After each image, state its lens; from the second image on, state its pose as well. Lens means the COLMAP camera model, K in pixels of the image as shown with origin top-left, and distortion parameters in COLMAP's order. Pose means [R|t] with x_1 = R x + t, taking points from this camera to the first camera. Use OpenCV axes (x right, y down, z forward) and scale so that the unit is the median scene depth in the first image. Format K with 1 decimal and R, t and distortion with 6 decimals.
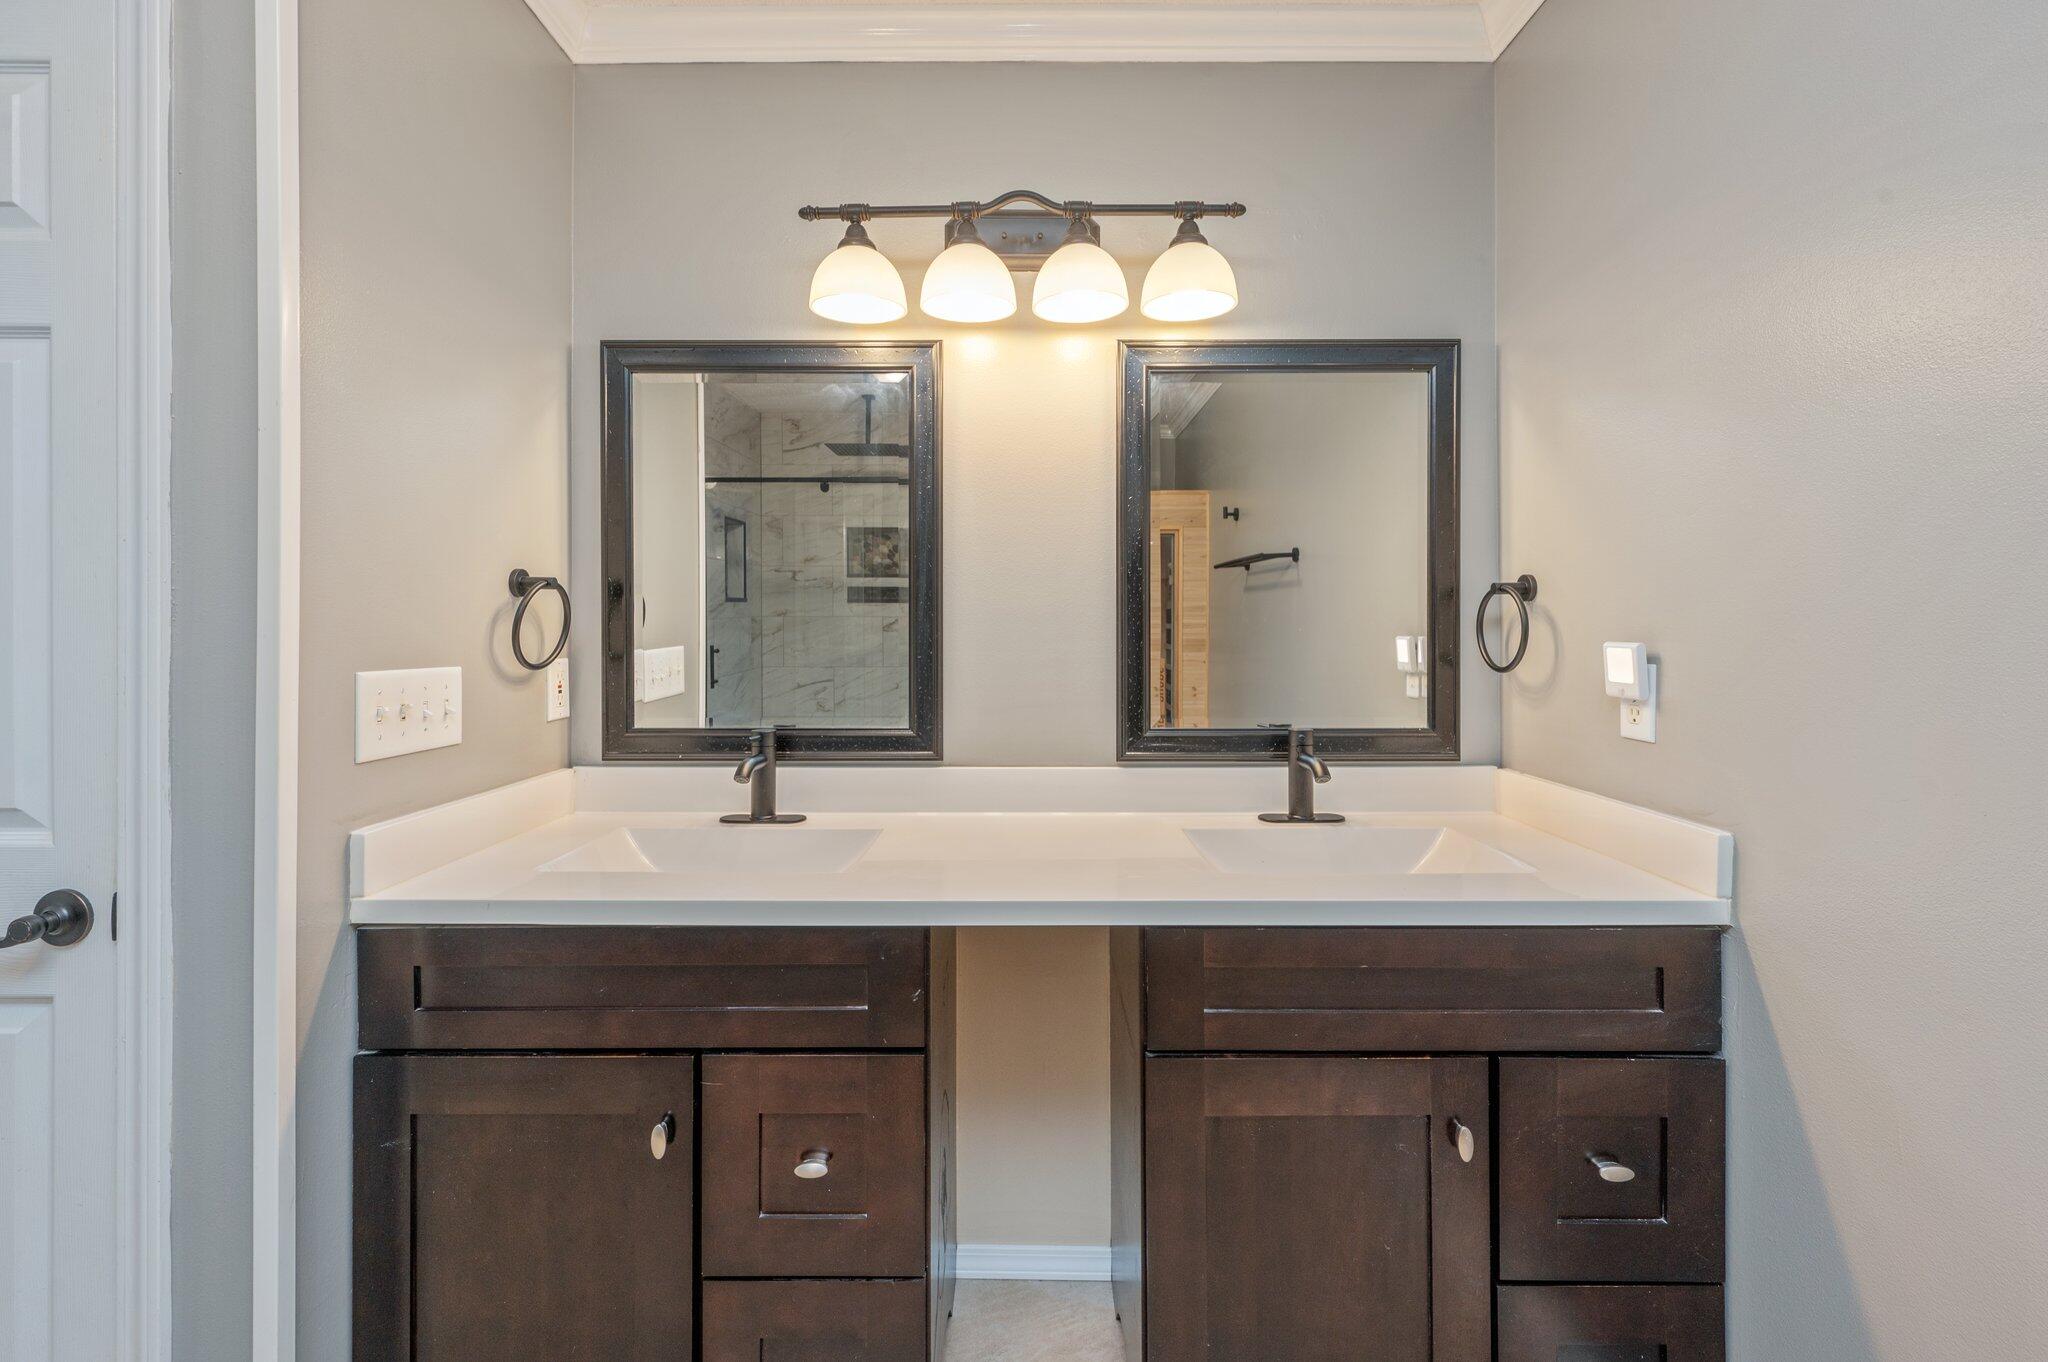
lens RADIAL K [[847.5, 0, 1023.4], [0, 847.5, 626.8], [0, 0, 1]] dist [0.000724, 0.000229]
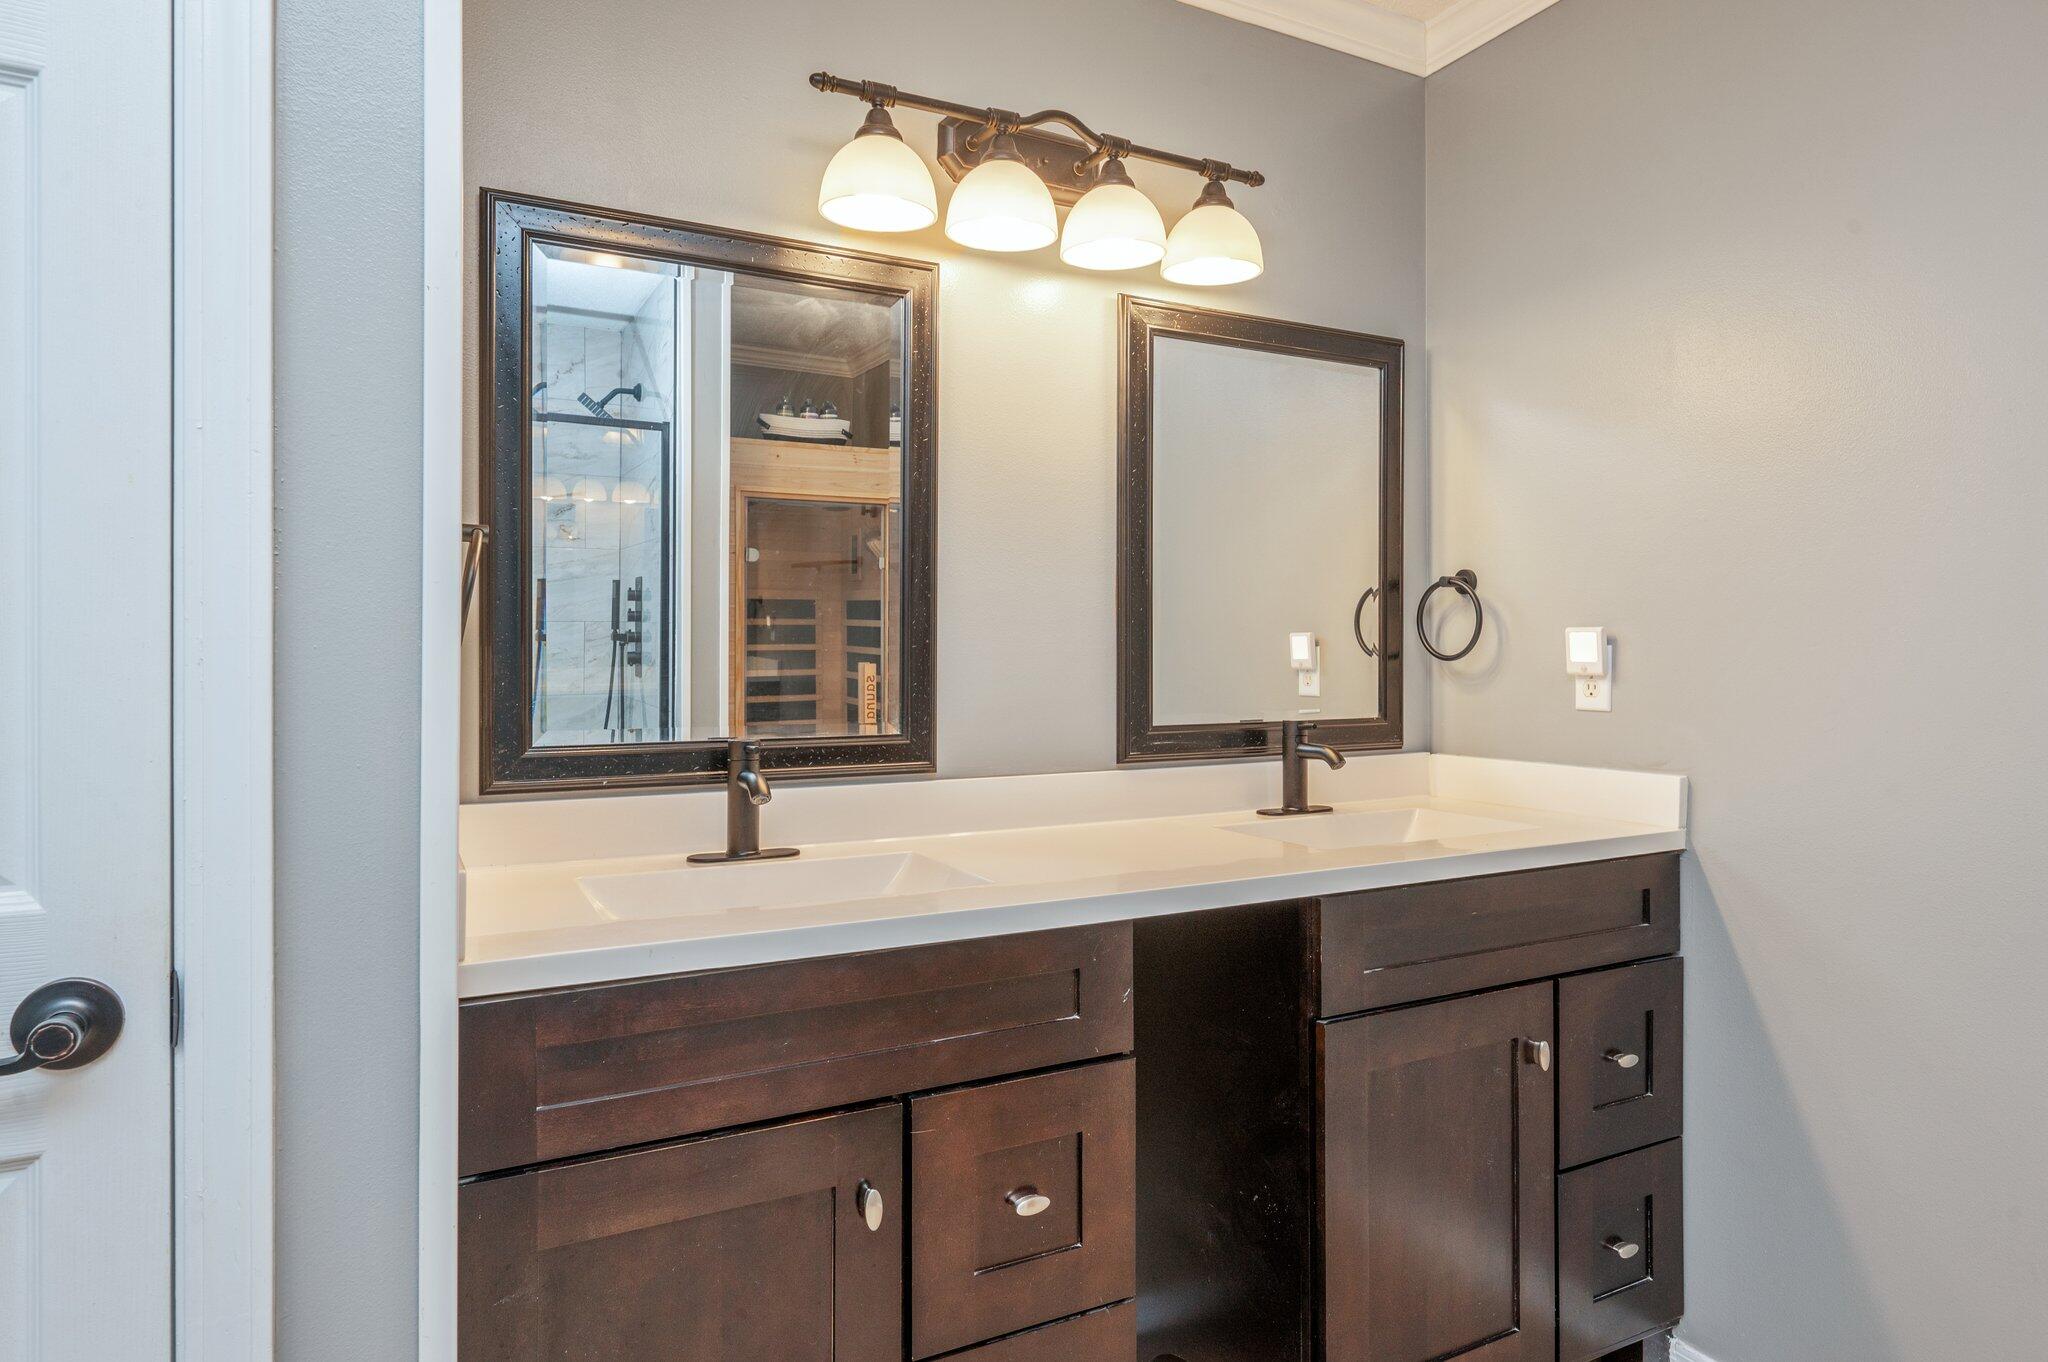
lens RADIAL K [[1196.2, 0, 1022.2], [0, 1196.2, 650.6], [0, 0, 1]] dist [0.005225, 0.000768]
pose [[0.883229, 0.001938, 0.468938, -0.611115], [-0.002760, 0.999996, 0.001065, 0.040732], [-0.468934, -0.002235, 0.883230, -0.074566]]
